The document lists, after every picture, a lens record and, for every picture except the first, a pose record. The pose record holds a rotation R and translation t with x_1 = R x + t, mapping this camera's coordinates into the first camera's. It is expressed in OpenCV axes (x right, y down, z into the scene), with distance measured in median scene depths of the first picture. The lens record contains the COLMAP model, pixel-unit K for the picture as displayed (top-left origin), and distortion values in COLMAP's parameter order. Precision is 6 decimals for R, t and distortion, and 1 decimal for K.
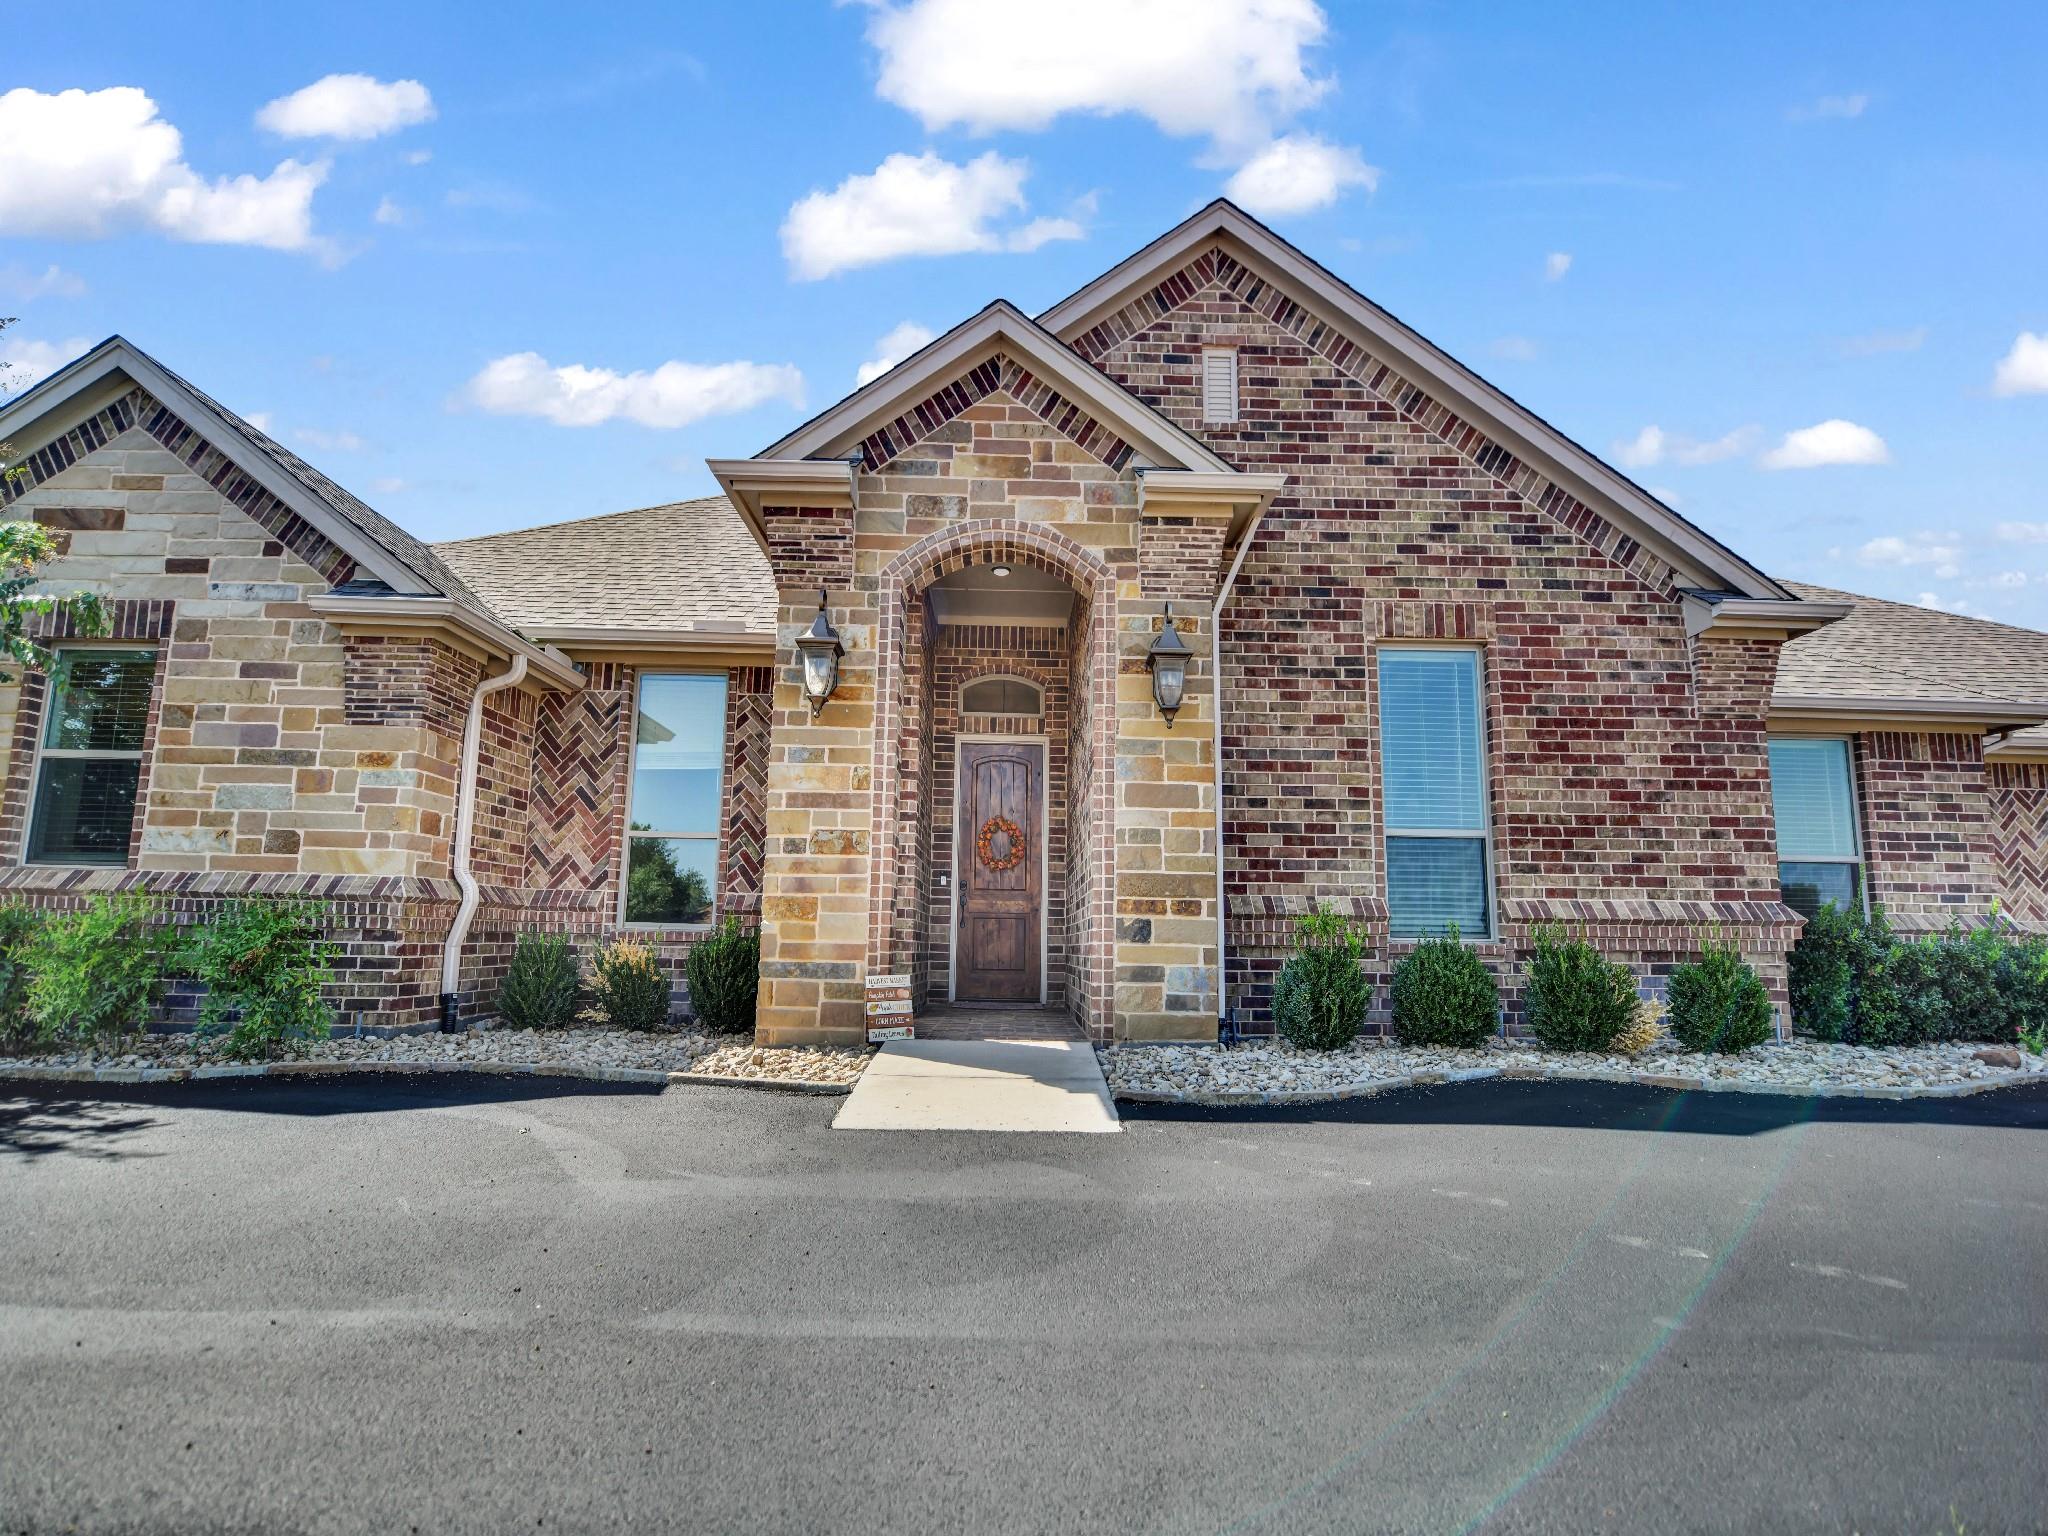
lens RADIAL K [[1001.2, 0, 992.9], [0, 1001.2, 761.6], [0, 0, 1]] dist [-0.013130, -0.000296]
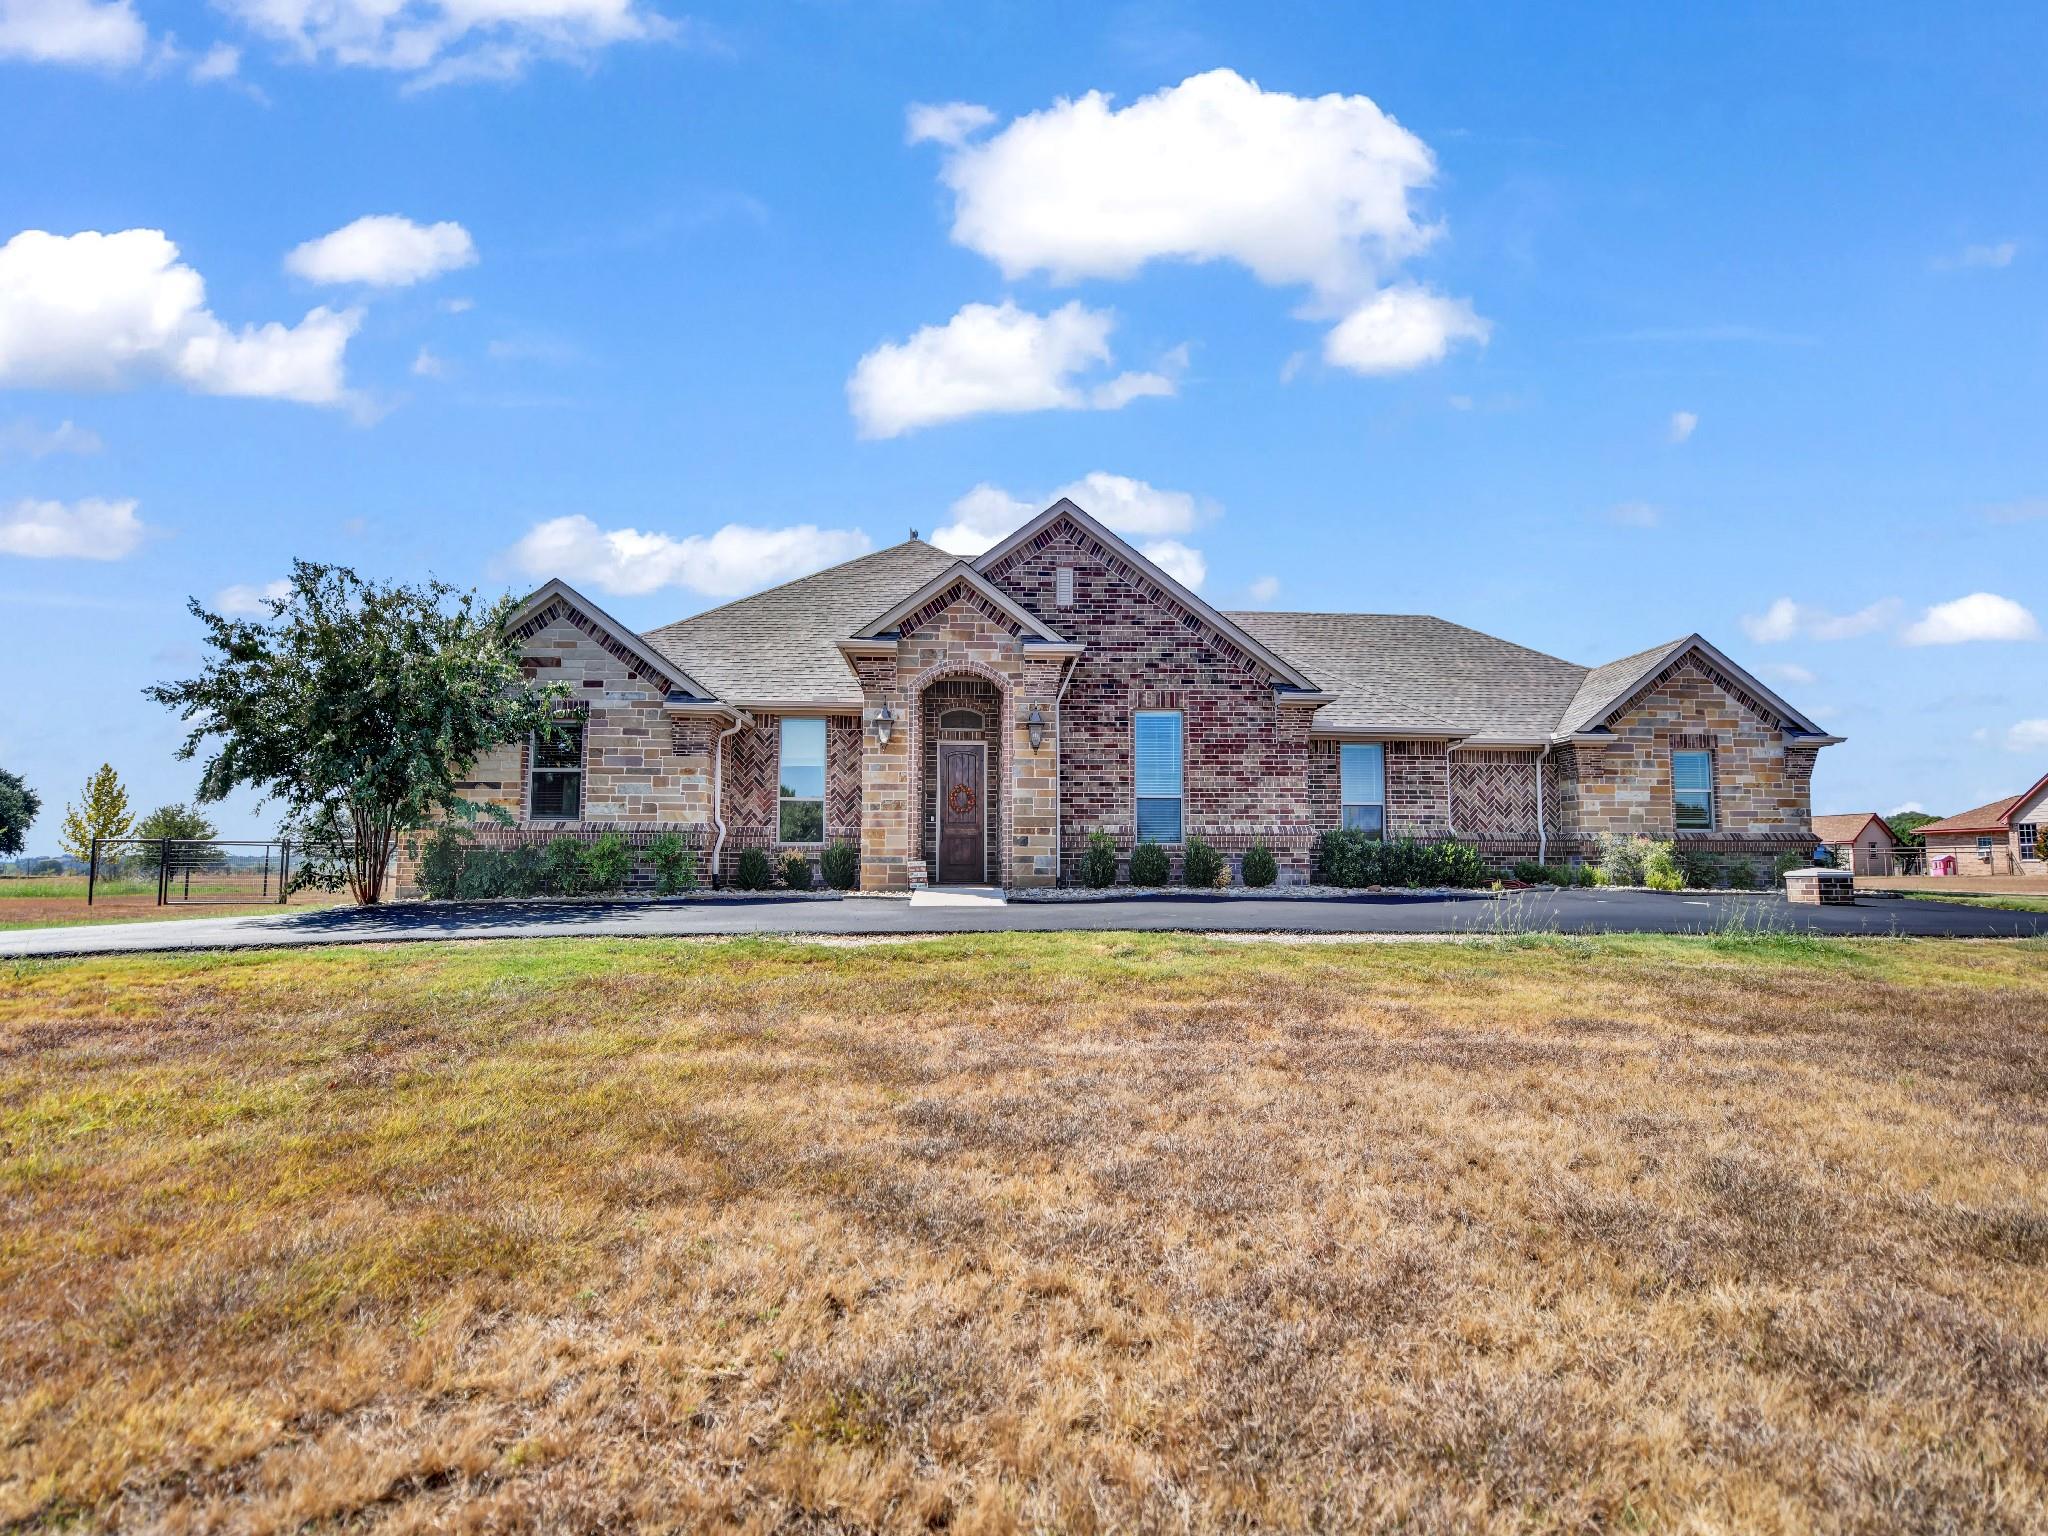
lens RADIAL K [[1001.2, 0, 992.9], [0, 1001.2, 761.6], [0, 0, 1]] dist [-0.013130, -0.000296]
pose [[0.998827, -0.010785, 0.047210, -0.031256], [0.007296, 0.997271, 0.073460, -0.177127], [-0.047873, -0.073029, 0.996180, -1.233243]]
